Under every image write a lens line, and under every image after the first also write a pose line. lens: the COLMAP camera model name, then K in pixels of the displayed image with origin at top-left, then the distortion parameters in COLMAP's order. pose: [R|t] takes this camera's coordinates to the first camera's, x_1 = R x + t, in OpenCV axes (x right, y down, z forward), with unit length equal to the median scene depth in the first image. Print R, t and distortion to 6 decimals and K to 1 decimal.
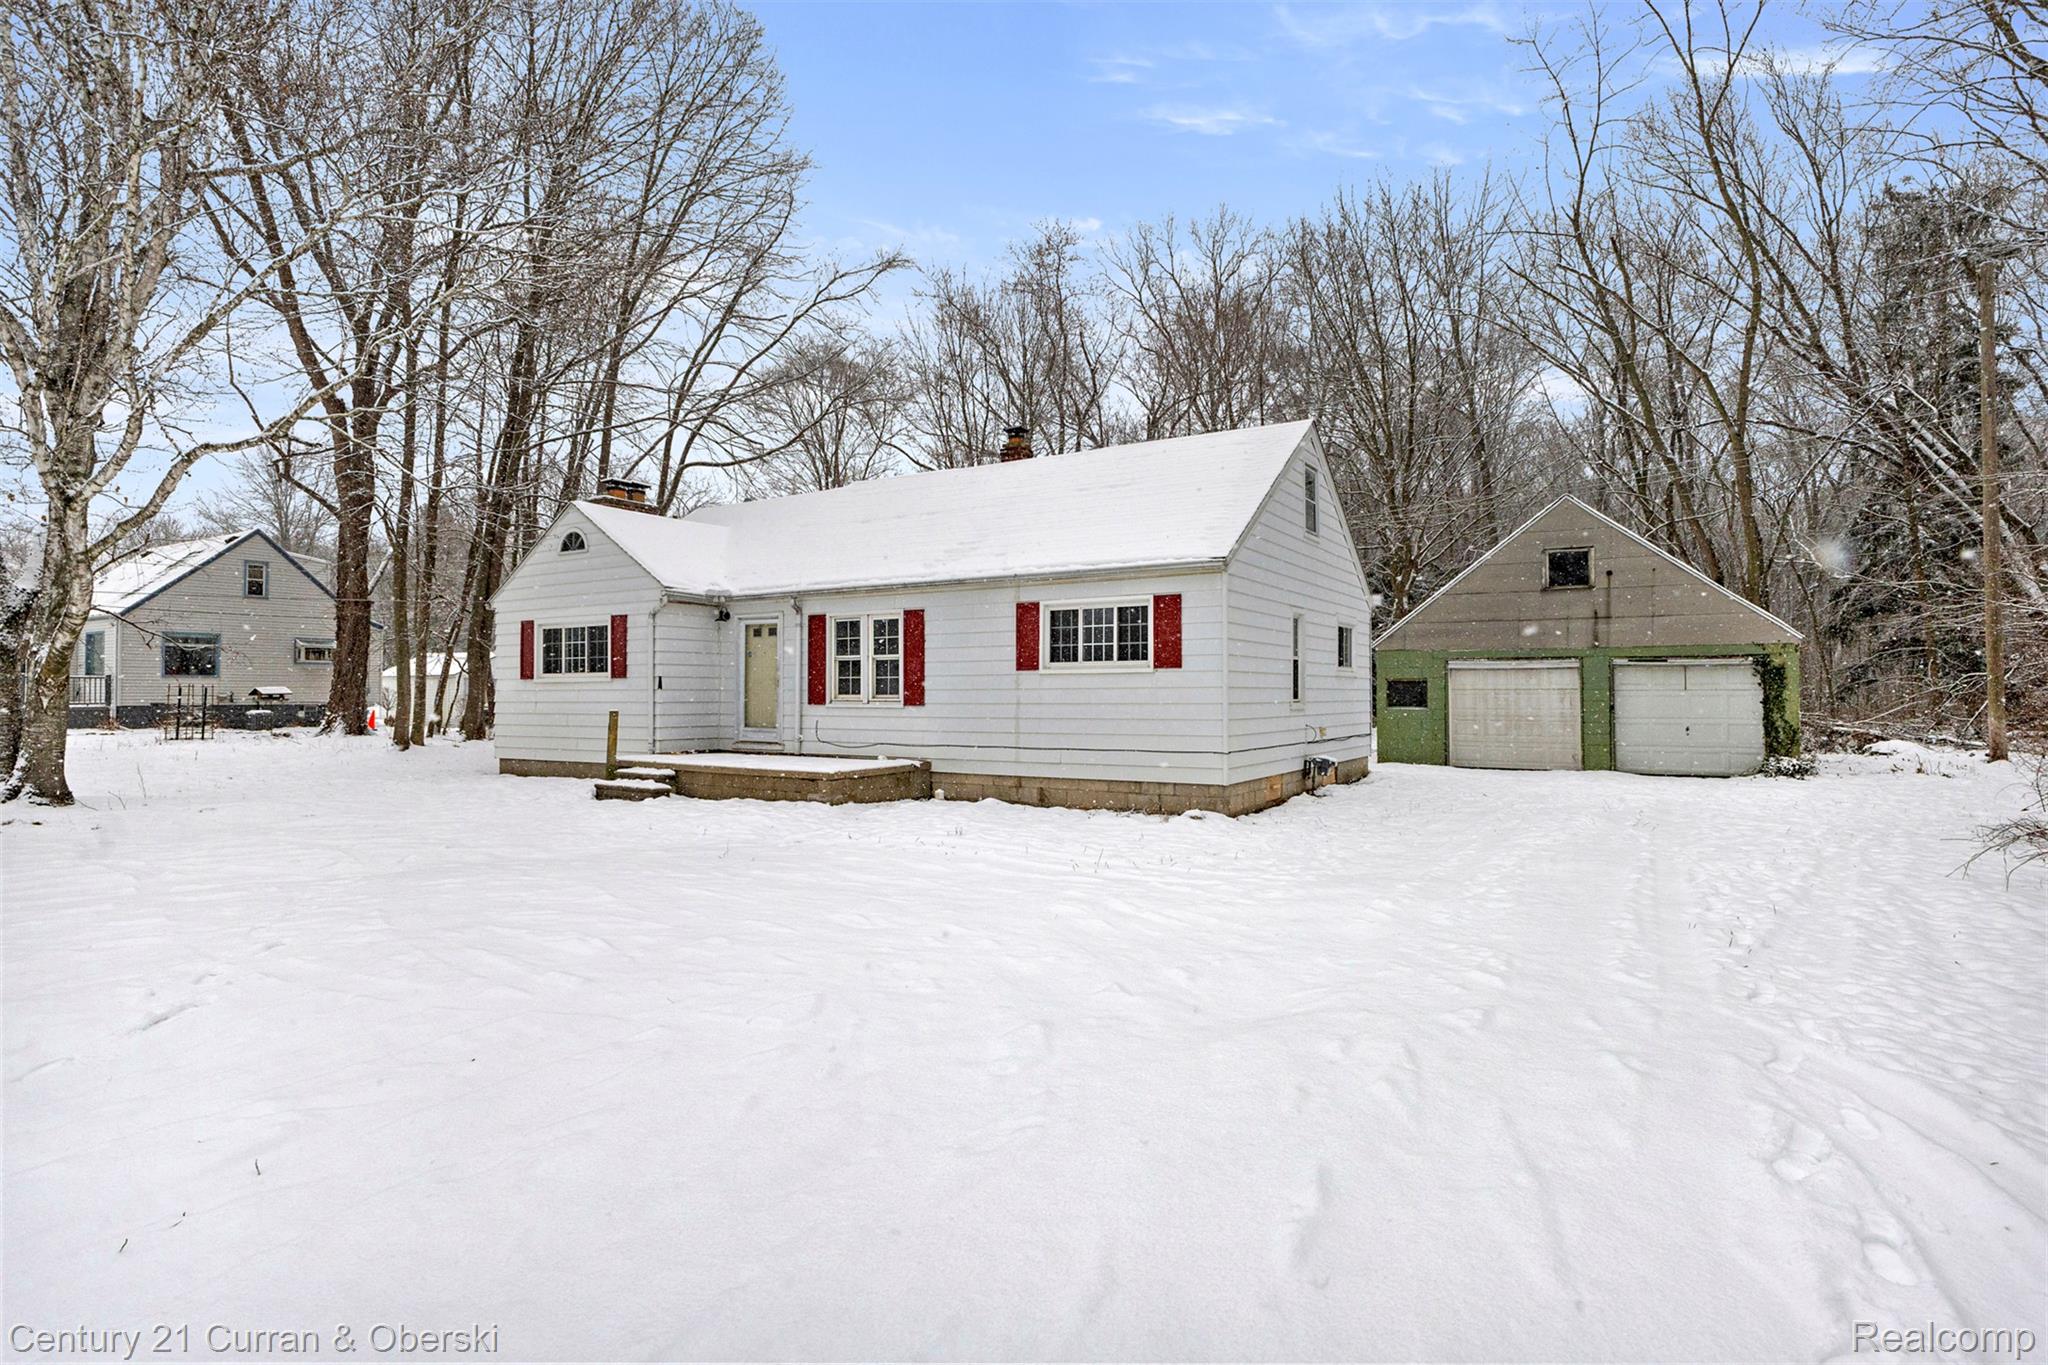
lens RADIAL K [[1065.7, 0, 1022.2], [0, 1065.7, 663.9], [0, 0, 1]] dist [-0.014596, 0.000323]
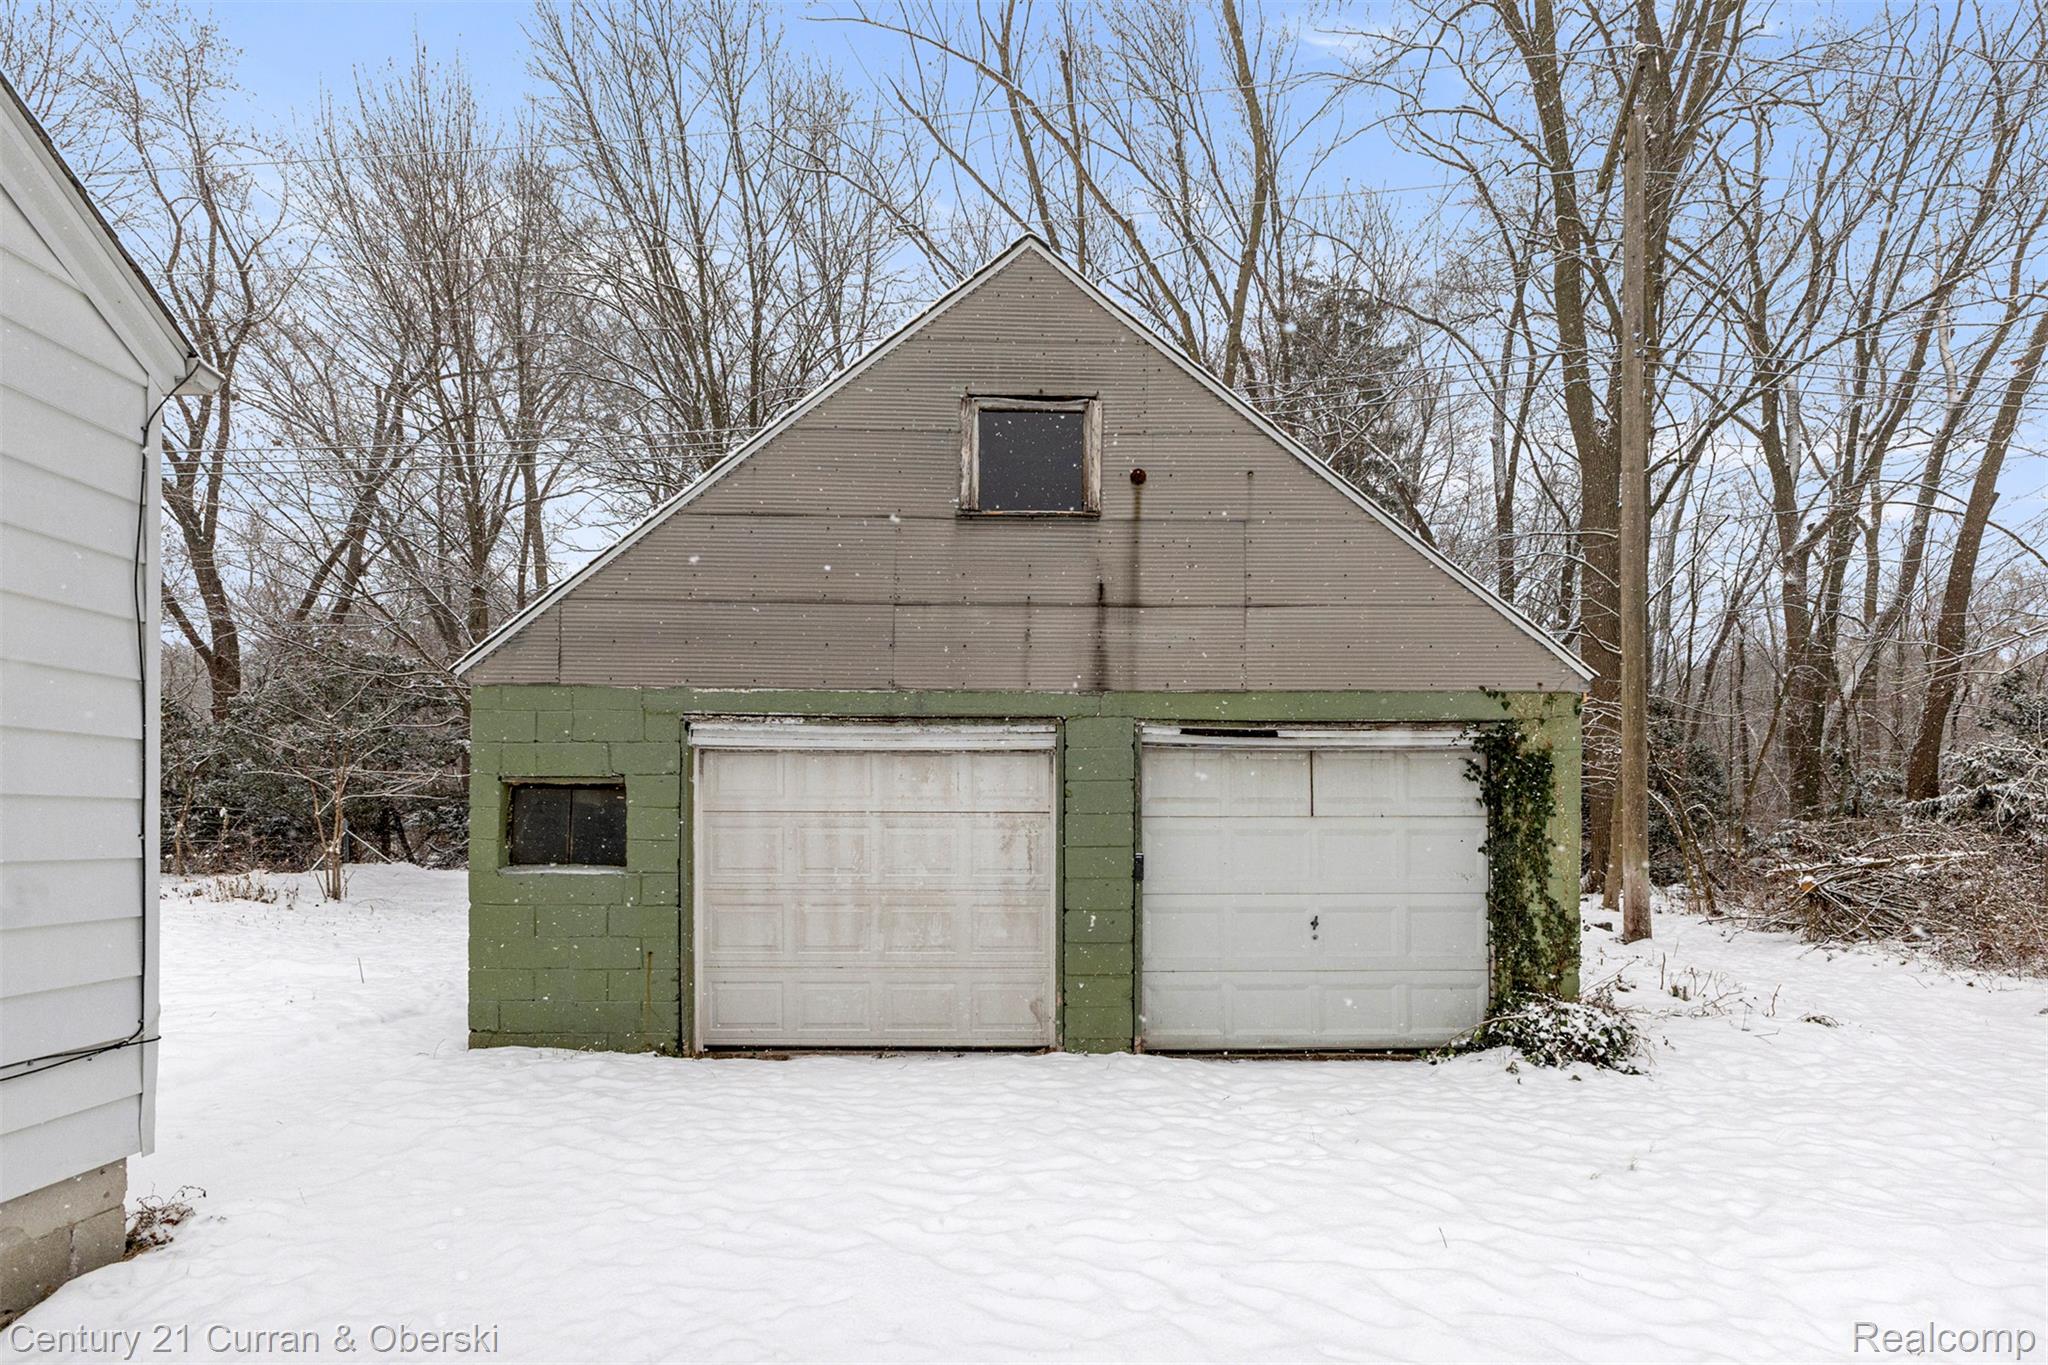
lens RADIAL K [[987.7, 0, 1026.9], [0, 987.7, 826.9], [0, 0, 1]] dist [0.002401, 0.000780]
pose [[0.849895, 0.004029, 0.526936, 0.385261], [-0.018138, 0.999602, 0.021611, 0.023835], [-0.526640, -0.027925, 0.849630, 0.808859]]
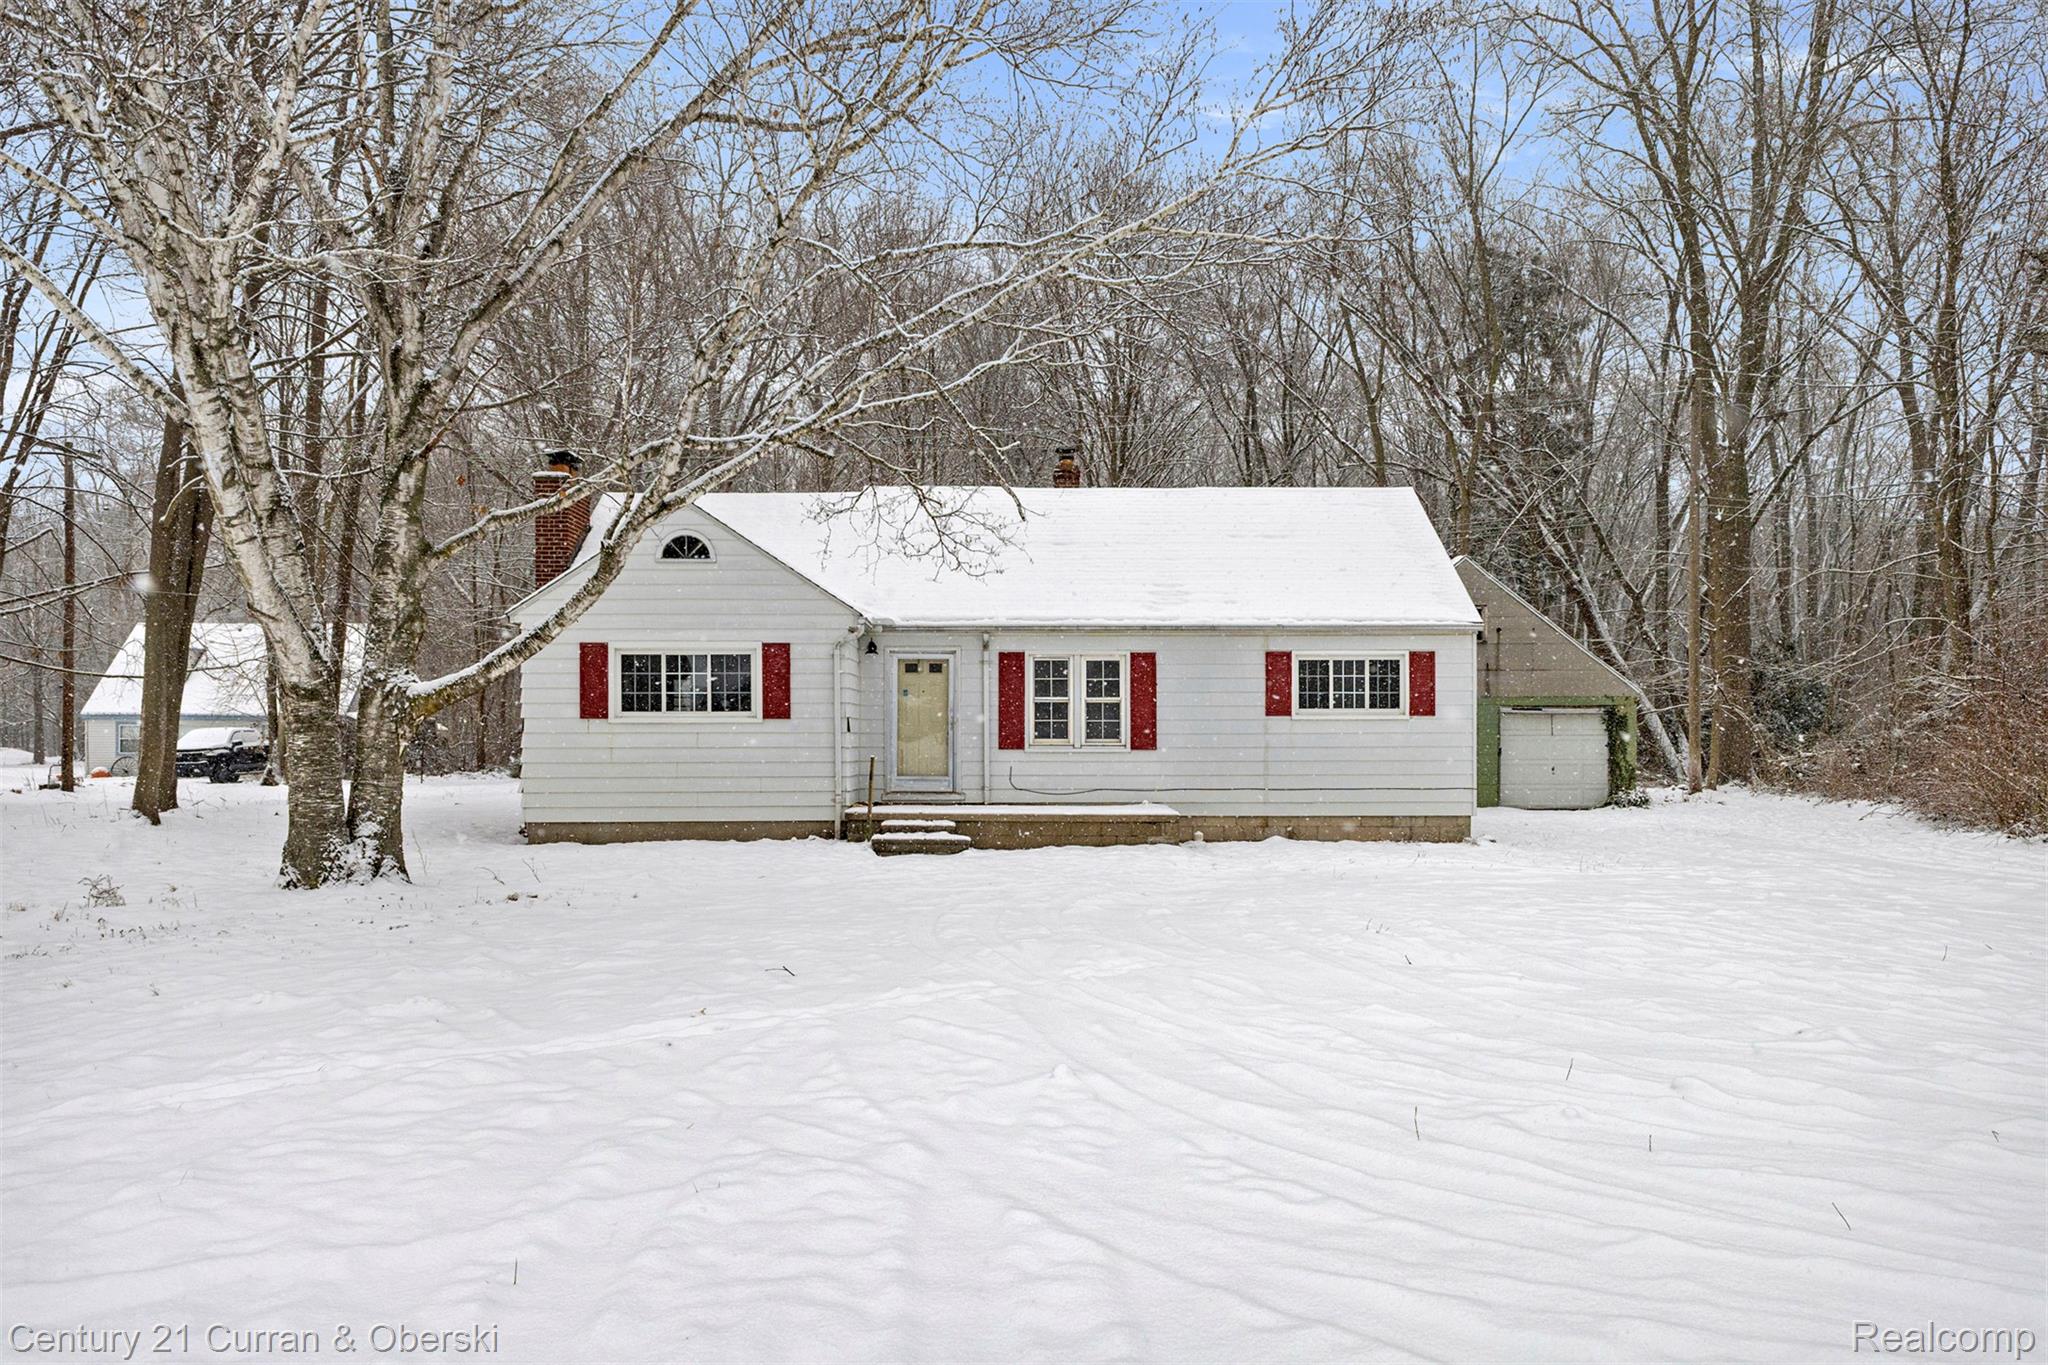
lens RADIAL K [[1604.4, 0, 1040.1], [0, 1604.4, 700.5], [0, 0, 1]] dist [0.041394, -0.003627]
pose [[0.831282, 0.013559, 0.555686, -0.856729], [-0.016095, 0.999870, -0.000320, -0.003803], [-0.555619, -0.008678, 0.831392, -0.152652]]
